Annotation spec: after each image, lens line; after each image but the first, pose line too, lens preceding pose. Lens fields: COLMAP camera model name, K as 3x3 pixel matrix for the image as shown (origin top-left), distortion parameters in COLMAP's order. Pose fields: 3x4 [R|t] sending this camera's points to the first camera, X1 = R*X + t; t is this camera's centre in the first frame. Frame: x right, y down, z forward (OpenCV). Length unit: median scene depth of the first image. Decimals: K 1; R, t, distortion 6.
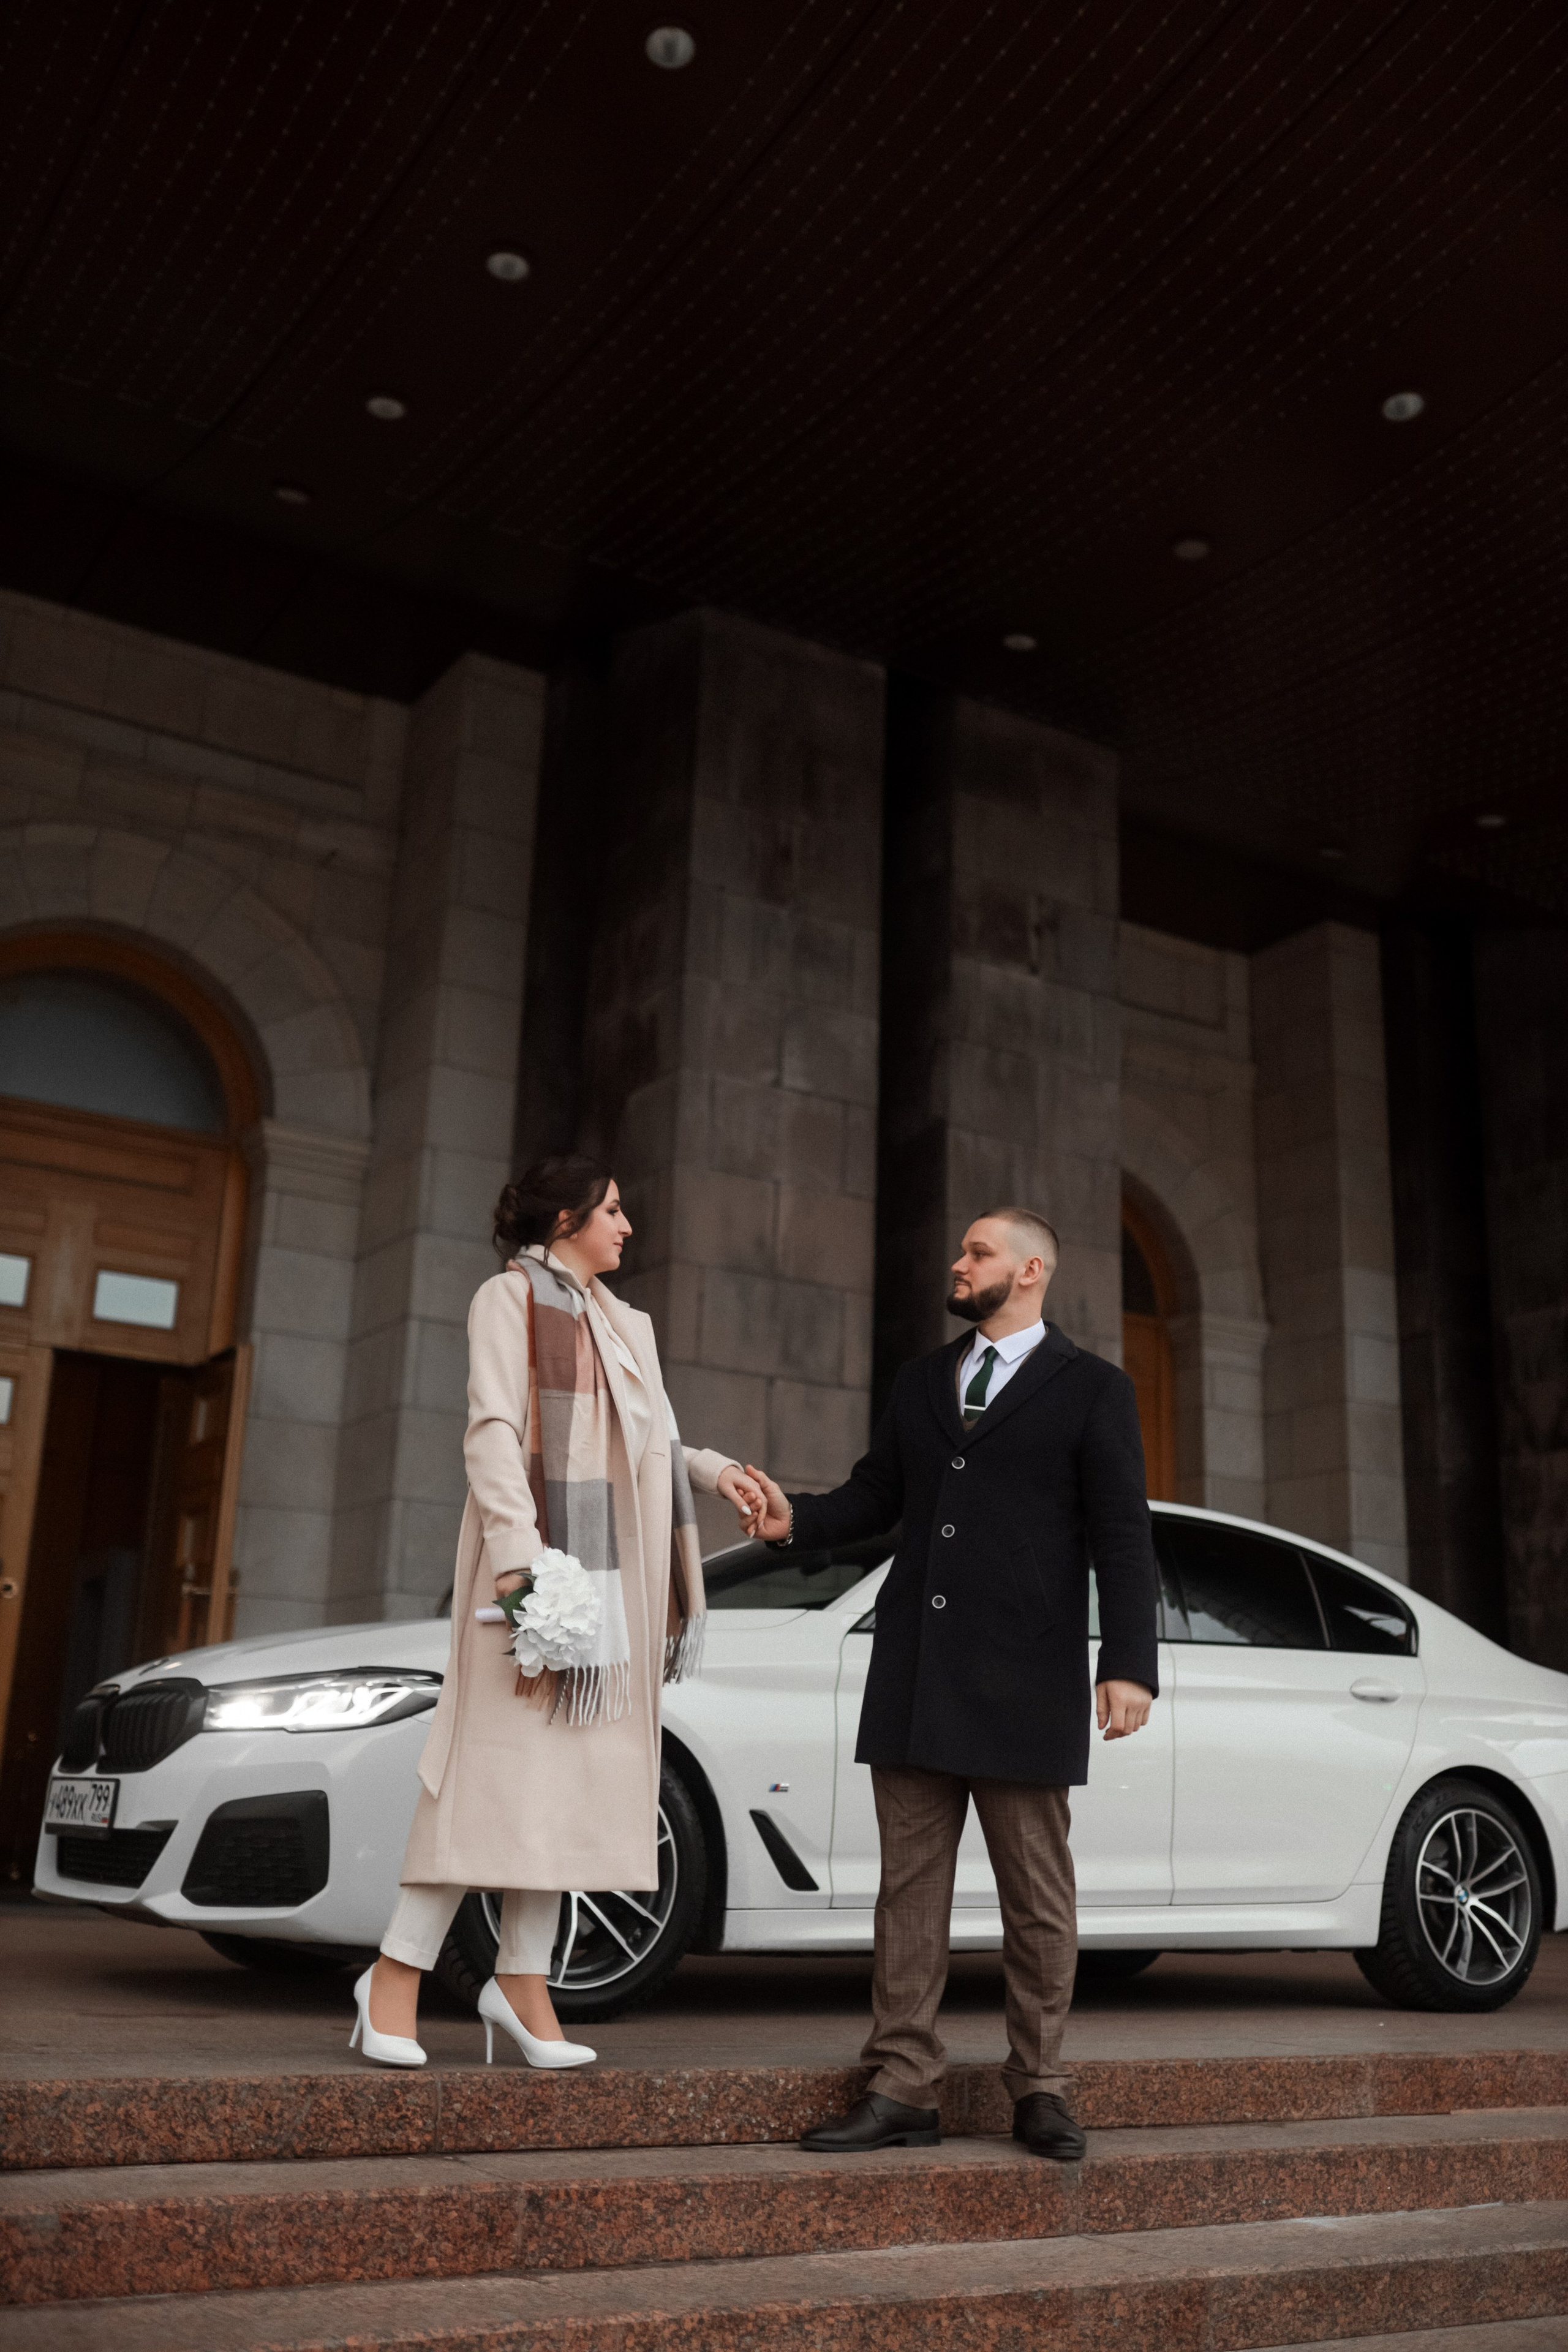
lens RADIAL K [[2233.1, 0, 791.9], [0, 2233.1, 1189.9], [0, 0, 1]] dist [-0.068091, 0.092055]
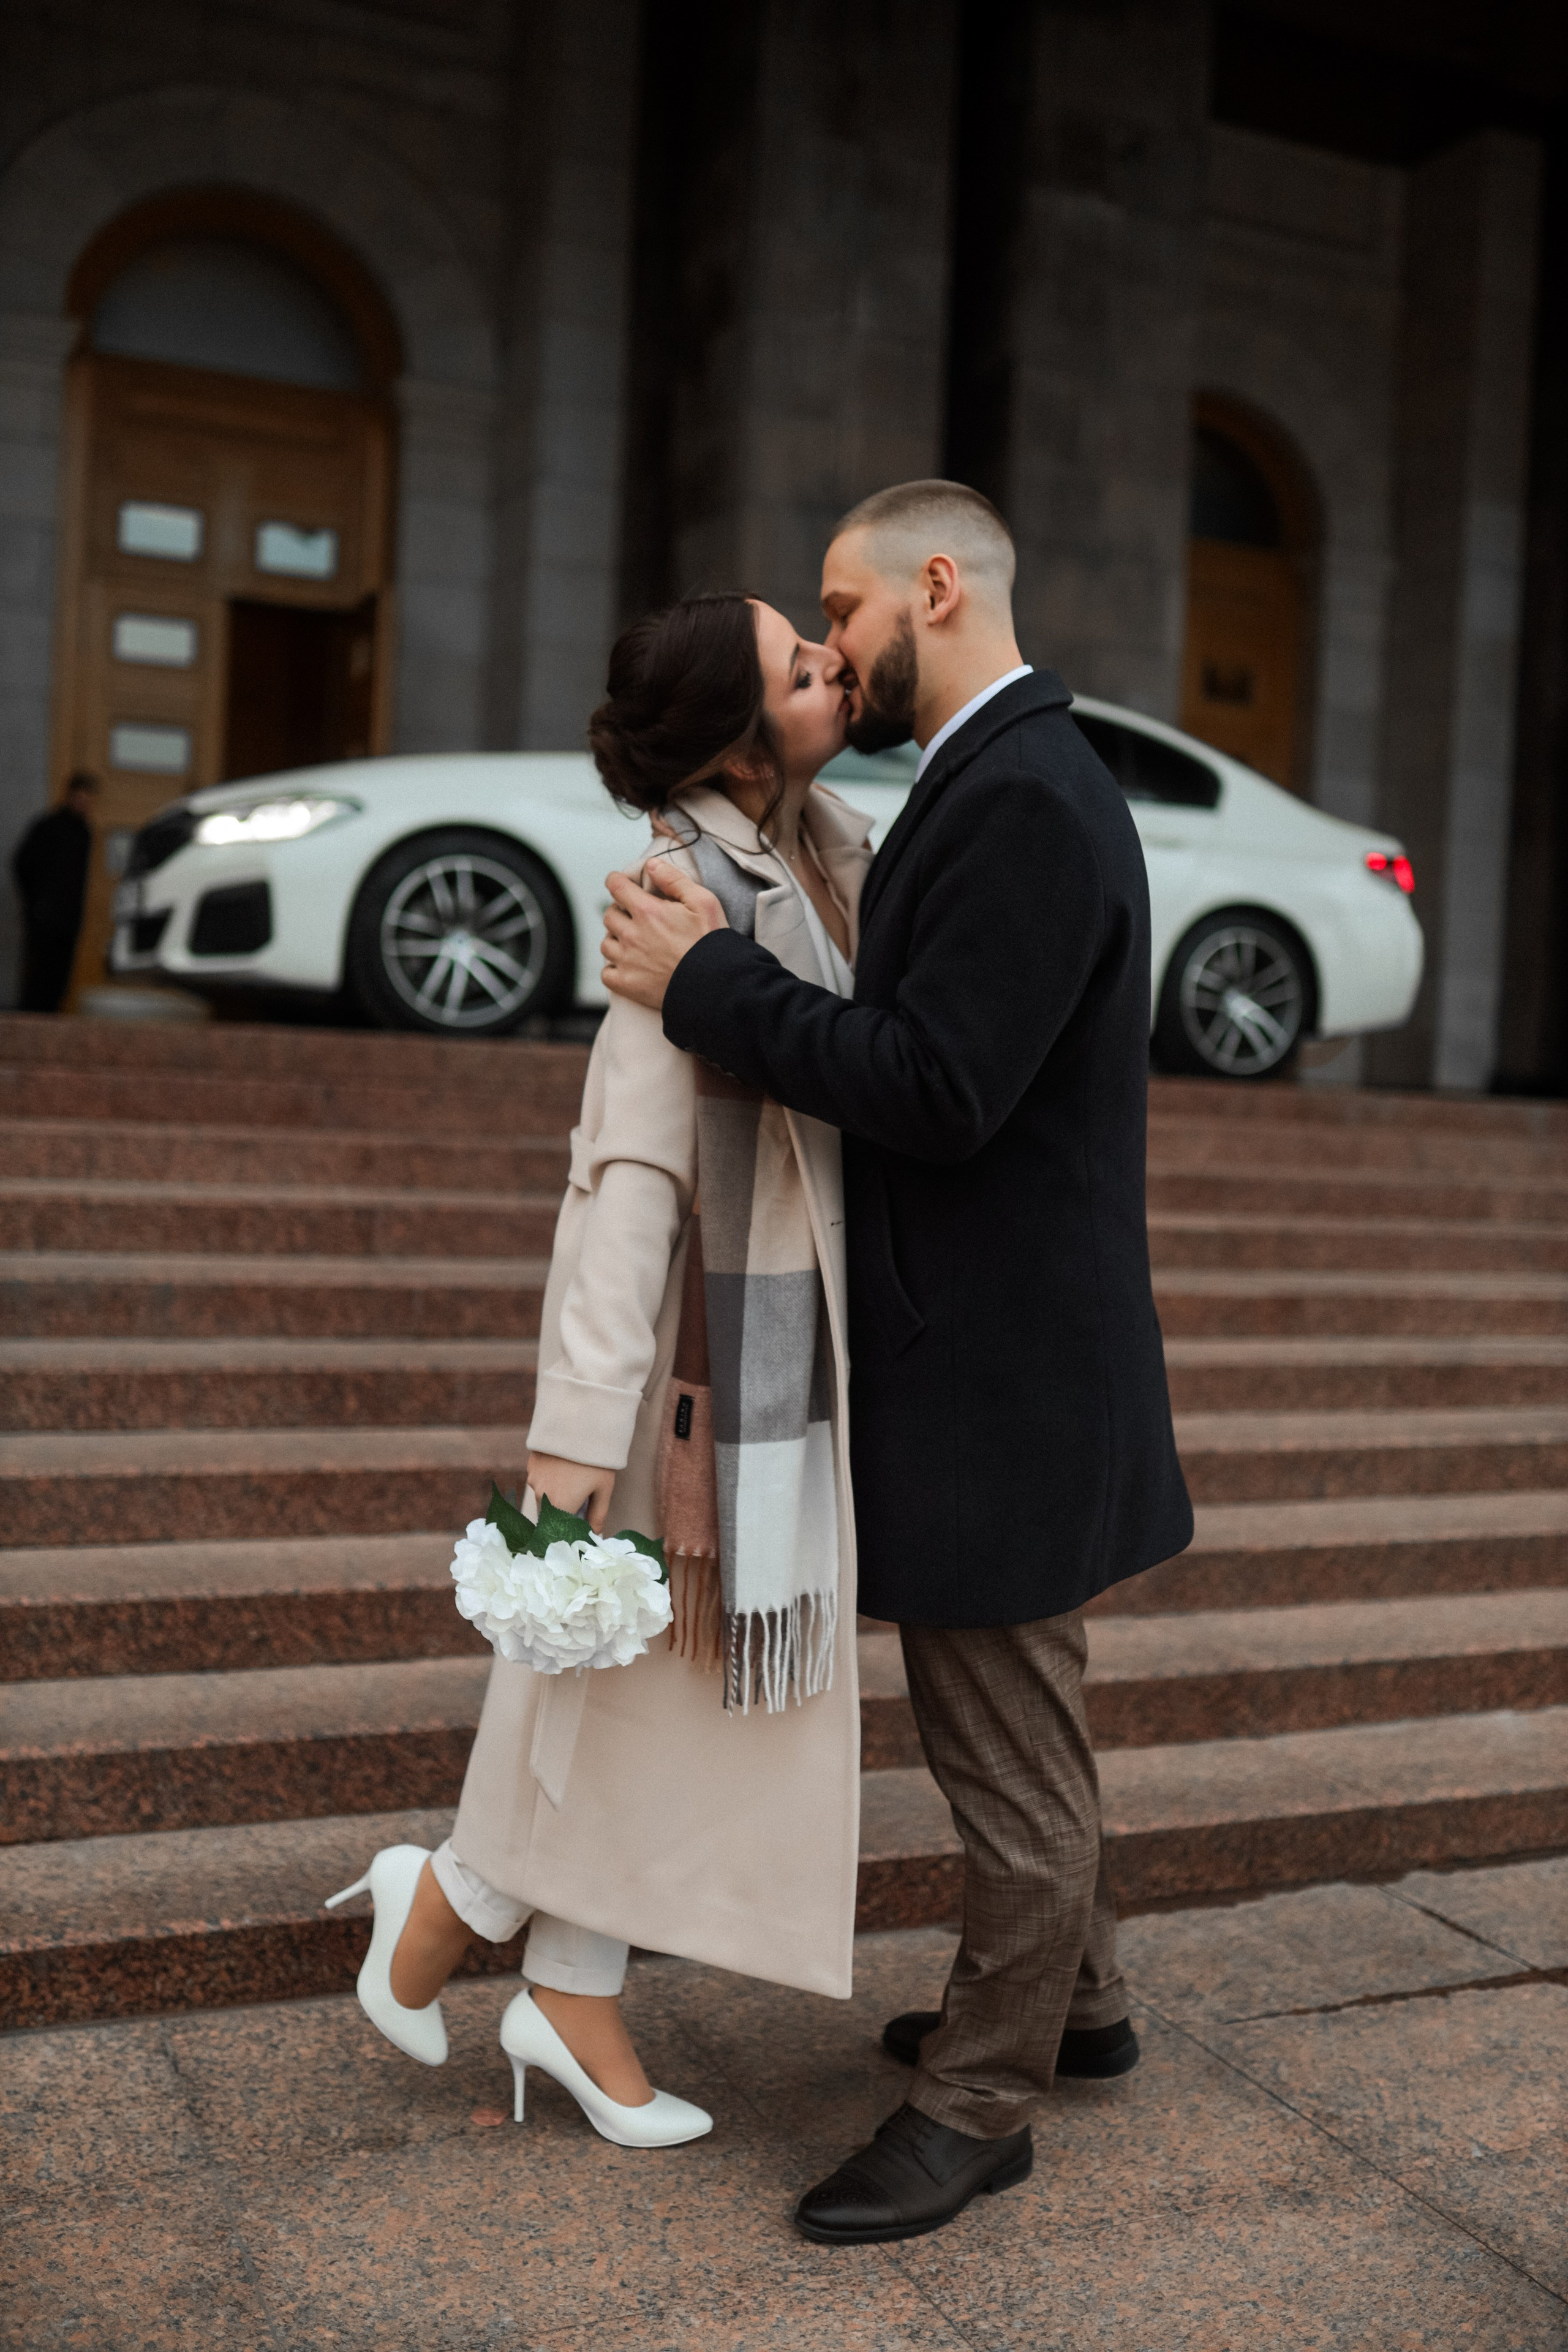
lens RADIAL K [[2233.1, 0, 791.9], [0, 2233.1, 1189.9], [0, 0, 1]] dist [-0.068091, 0.092055]
pose [[0.991239, 0.019105, -0.130689, 0.104281], [0.023603, 0.947933, 0.317595, 0.006606], [0.129952, -0.317897, 0.939177, -0.117274]]
